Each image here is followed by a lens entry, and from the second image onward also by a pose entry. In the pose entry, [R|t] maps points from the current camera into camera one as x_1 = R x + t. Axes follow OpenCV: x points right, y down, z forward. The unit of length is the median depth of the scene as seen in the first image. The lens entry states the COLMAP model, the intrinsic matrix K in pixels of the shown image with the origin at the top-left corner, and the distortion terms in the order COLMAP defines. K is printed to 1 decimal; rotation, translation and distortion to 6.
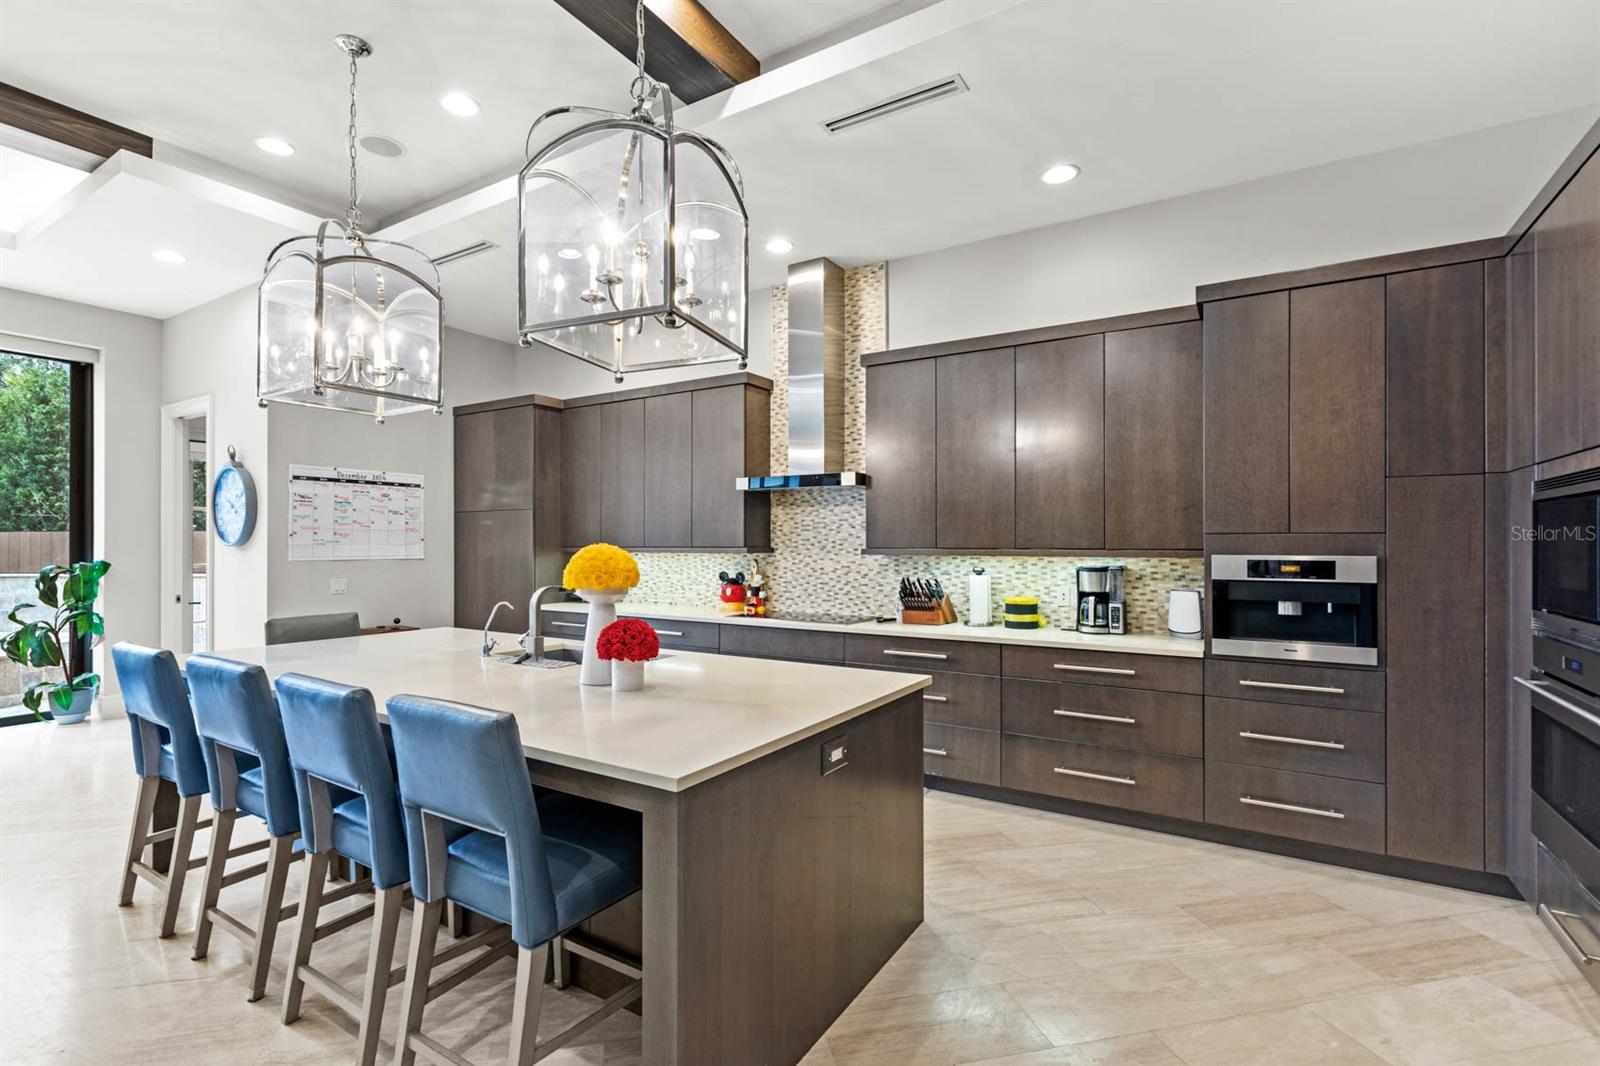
lens RADIAL K [[746.3, 0, 793.8], [0, 746.3, 539.8], [0, 0, 1]] dist [-0.001397, 0.000162]
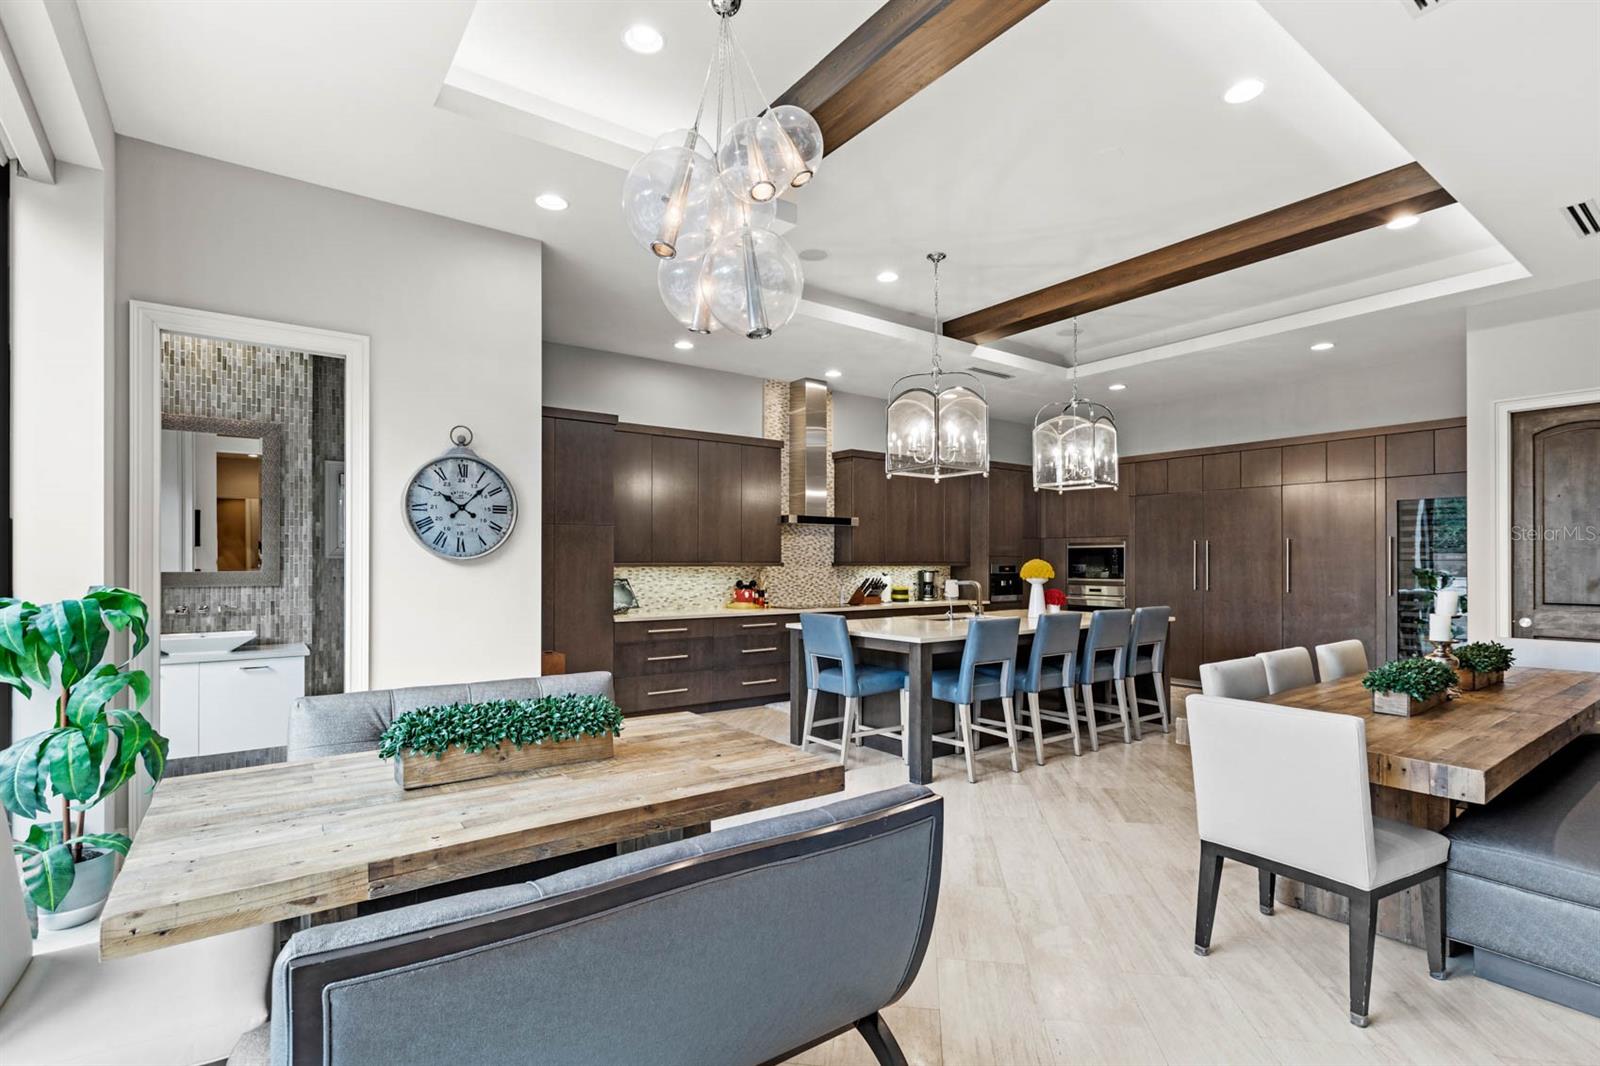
lens RADIAL K [[746.3, 0, 812.5], [0, 746.3, 556.6], [0, 0, 1]] dist [-0.001397, 0.000162]
pose [[0.353742, 0.002318, 0.935340, -1.392027], [-0.007795, 0.999970, 0.000469, -0.001861], [-0.935311, -0.007457, 0.353749, 0.431637]]
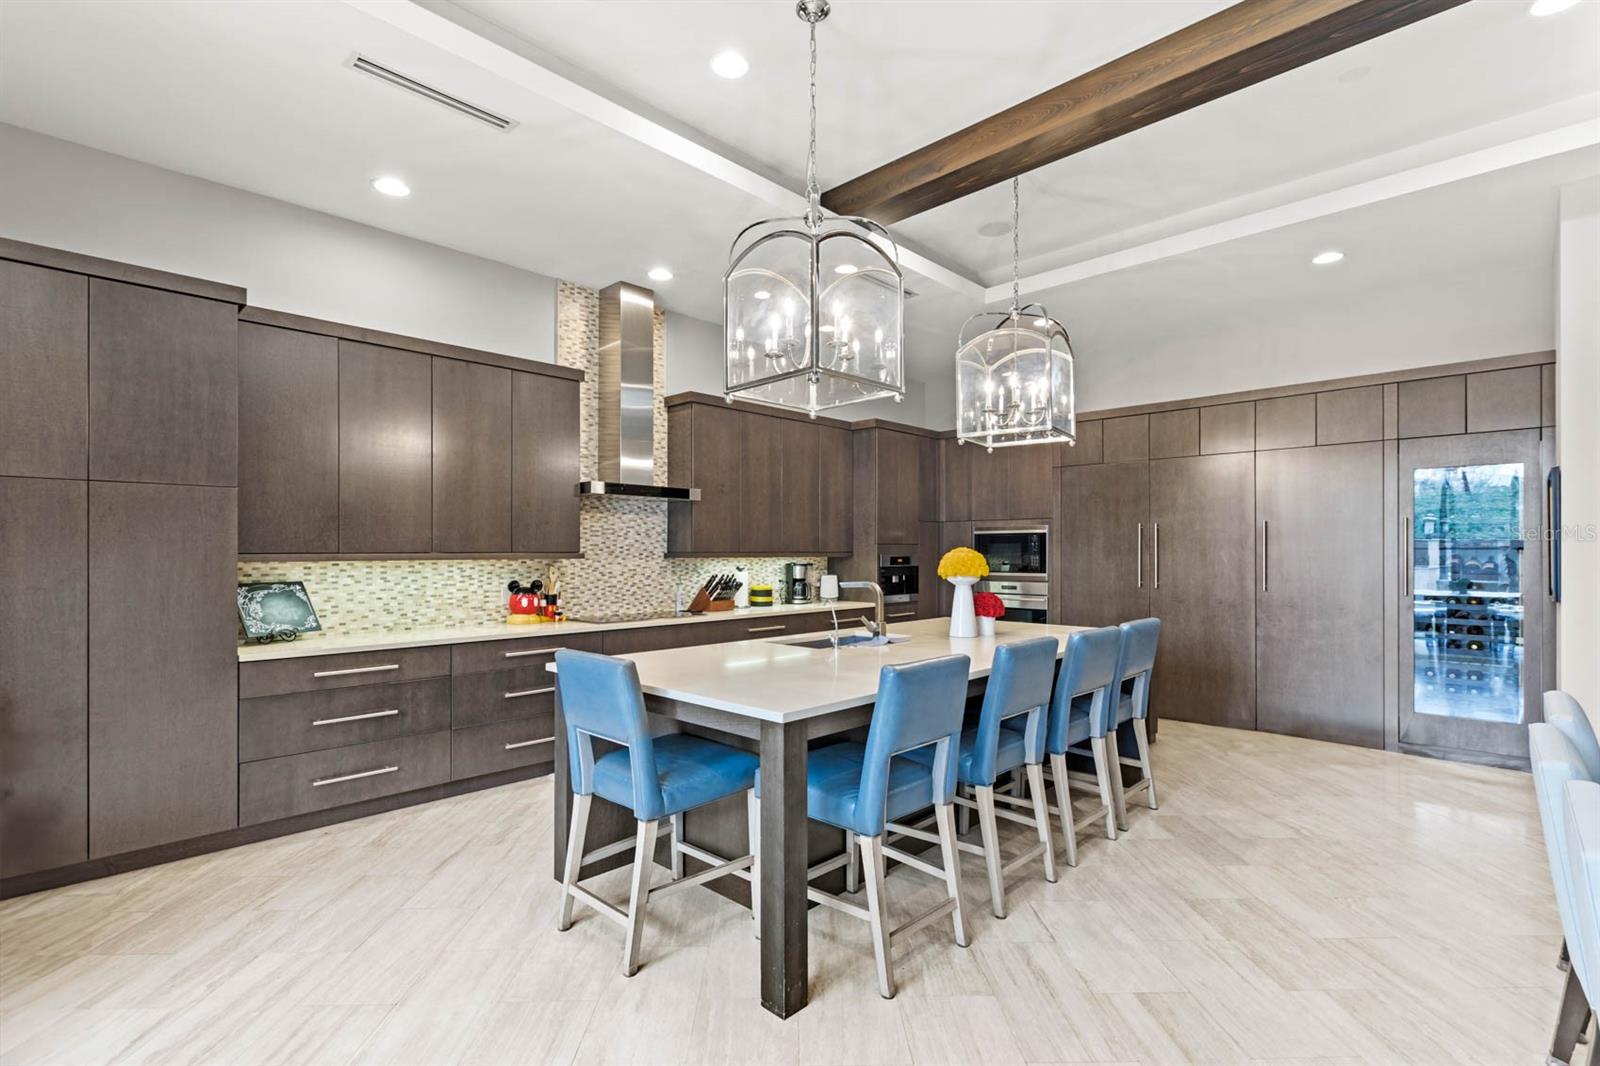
lens RADIAL K [[746.3, 0, 800.4], [0, 746.3, 543.6], [0, 0, 1]] dist [-0.001397, 0.000162]
pose [[0.204271, 0.006386, 0.978893, -0.944480], [-0.006784, 0.999964, -0.005108, 0.001265], [-0.978891, -0.005598, 0.204307, 0.526062]]
